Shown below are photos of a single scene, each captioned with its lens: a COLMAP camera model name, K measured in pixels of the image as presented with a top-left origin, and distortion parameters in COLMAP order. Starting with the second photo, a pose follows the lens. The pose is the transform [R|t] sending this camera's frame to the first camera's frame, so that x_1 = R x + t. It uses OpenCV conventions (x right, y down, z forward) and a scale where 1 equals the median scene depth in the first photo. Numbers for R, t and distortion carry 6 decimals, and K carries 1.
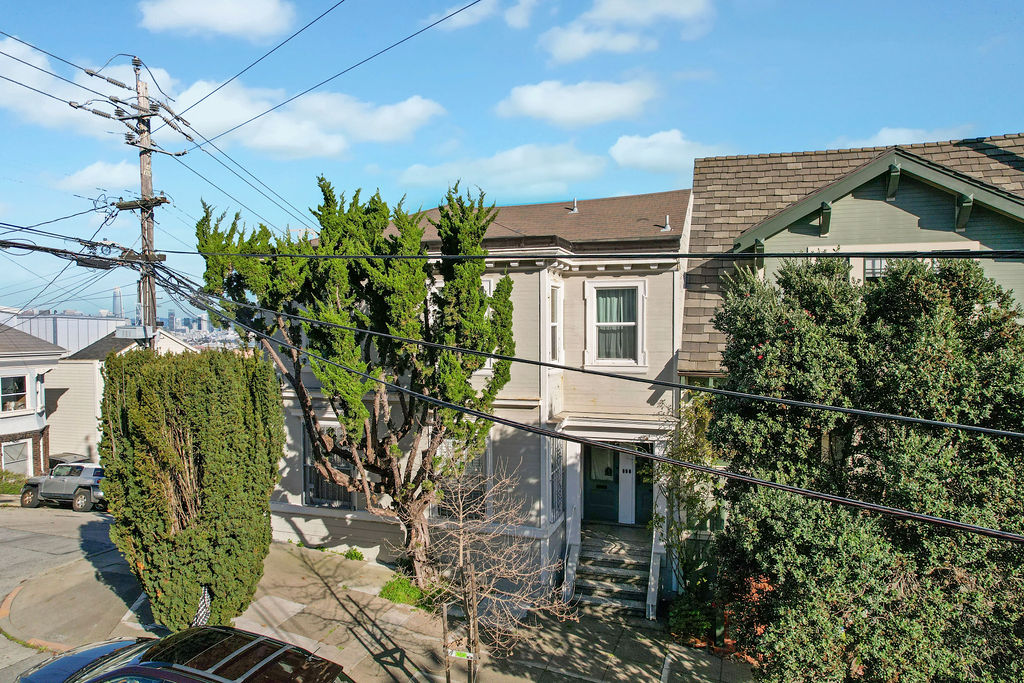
lens RADIAL K [[674.5, 0, 512.0], [0, 674.5, 341.5], [0, 0, 1]] dist [-0.070082, 0.071177]
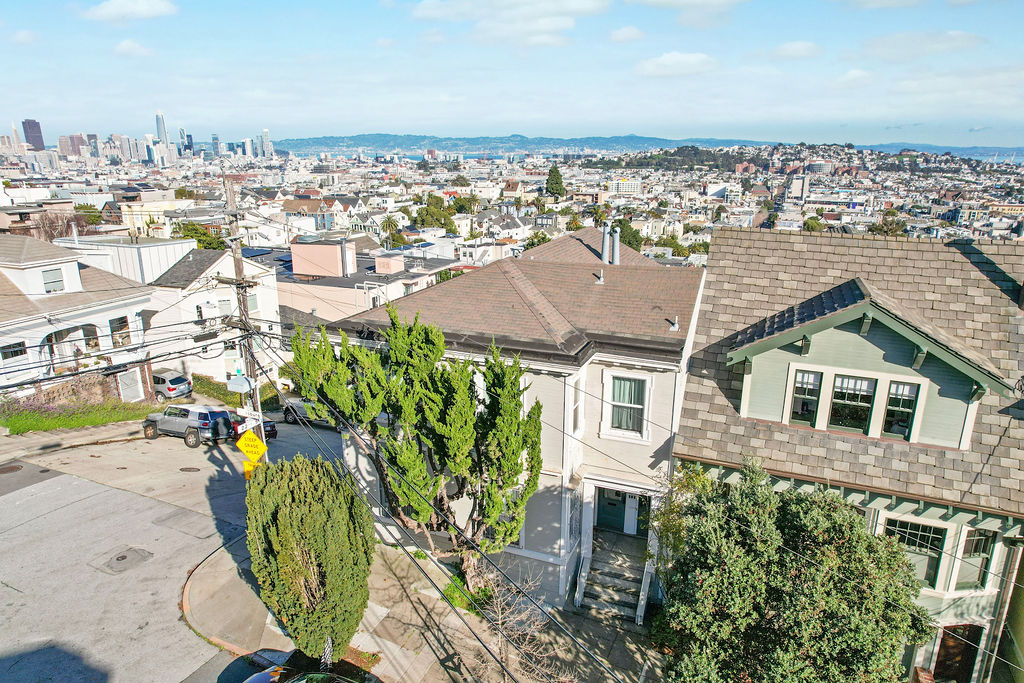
lens RADIAL K [[666.5, 0, 514.1], [0, 666.5, 343.3], [0, 0, 1]] dist [-0.078344, 0.083305]
pose [[0.998023, 0.024968, -0.057674, 0.016194], [-0.009400, 0.966680, 0.255814, -0.469660], [0.062140, -0.254766, 0.965004, -0.165408]]
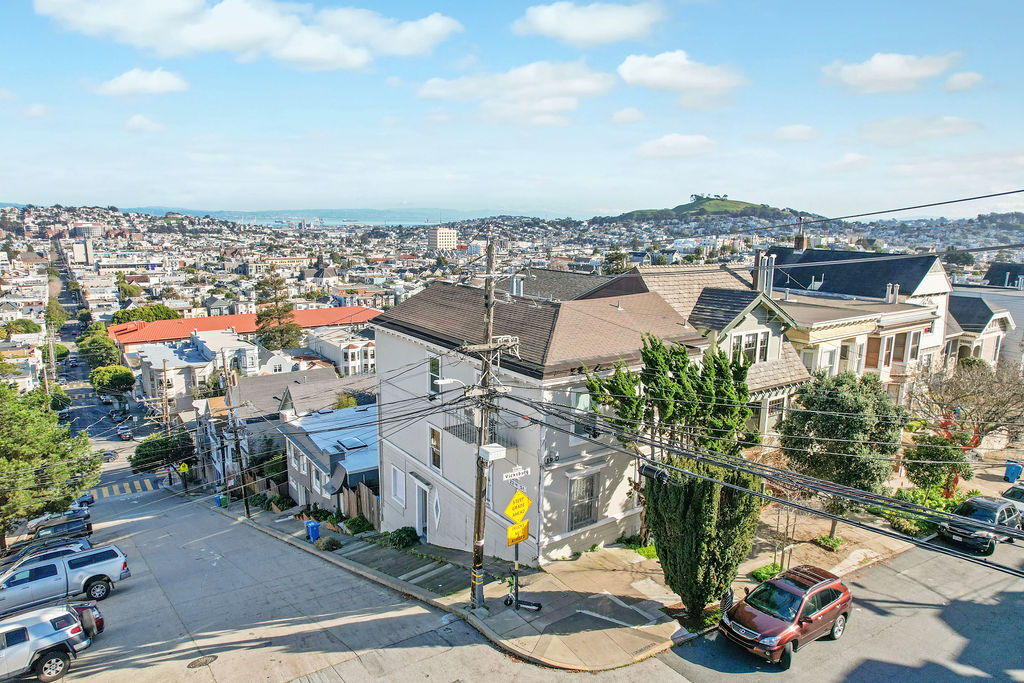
lens RADIAL K [[655.7, 0, 517.6], [0, 655.7, 350.0], [0, 0, 1]] dist [-0.077314, 0.081559]
pose [[0.579203, -0.150032, 0.801258, -1.638725], [0.007314, 0.983834, 0.178932, -0.465267], [-0.815150, -0.097778, 0.570937, 0.352653]]
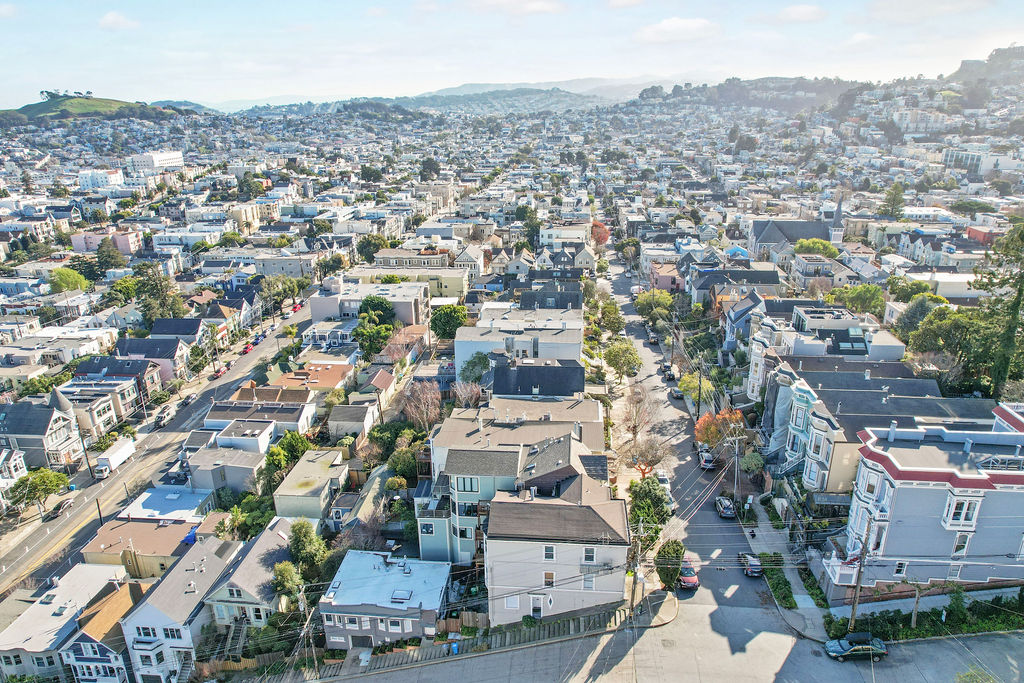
lens RADIAL K [[681.5, 0, 513.2], [0, 681.5, 340.0], [0, 0, 1]] dist [-0.074987, 0.076529]
pose [[-0.242379, -0.320878, 0.915581, -4.012703], [0.041939, 0.939374, 0.340319, -3.039742], [-0.969275, 0.120885, -0.214227, 2.711398]]
